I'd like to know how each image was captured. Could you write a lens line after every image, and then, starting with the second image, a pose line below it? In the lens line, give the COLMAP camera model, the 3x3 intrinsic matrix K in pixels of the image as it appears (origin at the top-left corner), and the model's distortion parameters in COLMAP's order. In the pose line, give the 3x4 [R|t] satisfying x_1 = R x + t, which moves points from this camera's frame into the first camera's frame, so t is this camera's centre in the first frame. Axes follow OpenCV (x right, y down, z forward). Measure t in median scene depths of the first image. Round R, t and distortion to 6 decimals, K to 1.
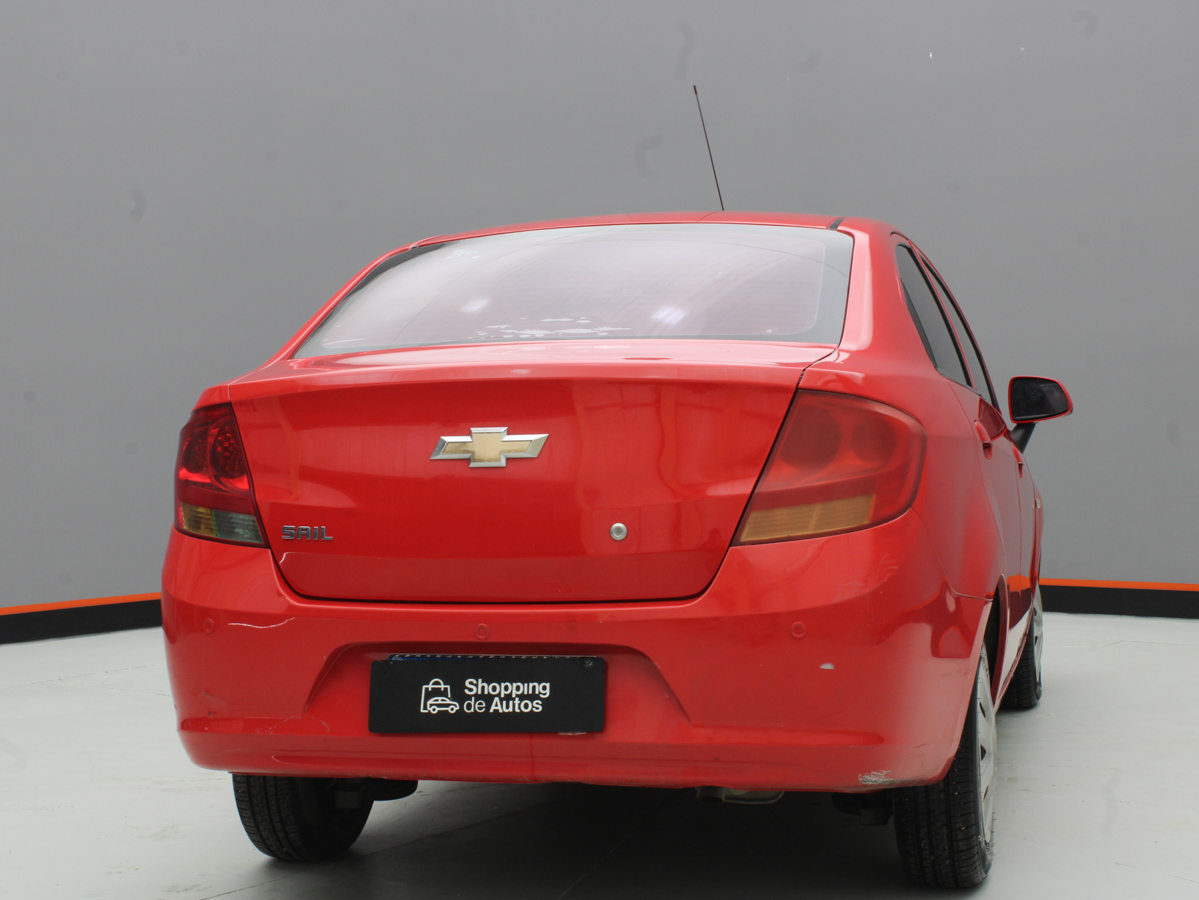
lens RADIAL K [[1865.8, 0, 599.5], [0, 1865.8, 450.0], [0, 0, 1]] dist [0.005125, -0.039742]
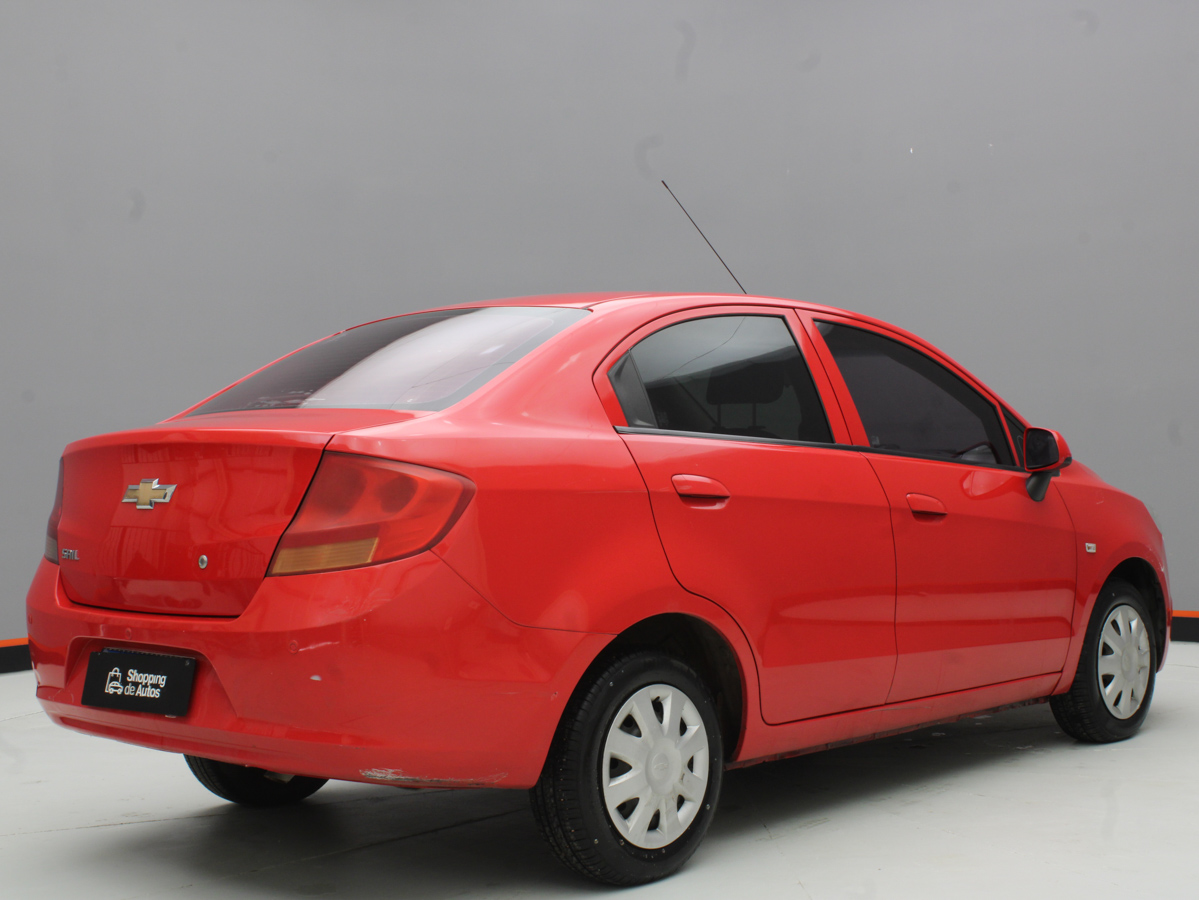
lens RADIAL K [[1587.1, 0, 599.5], [0, 1587.1, 450.0], [0, 0, 1]] dist [0.037823, 0.019836]
pose [[0.881768, 0.003835, -0.471667, 0.759159], [-0.010322, 0.999884, -0.011167, -0.023515], [0.471570, 0.014715, 0.881706, 0.160108]]
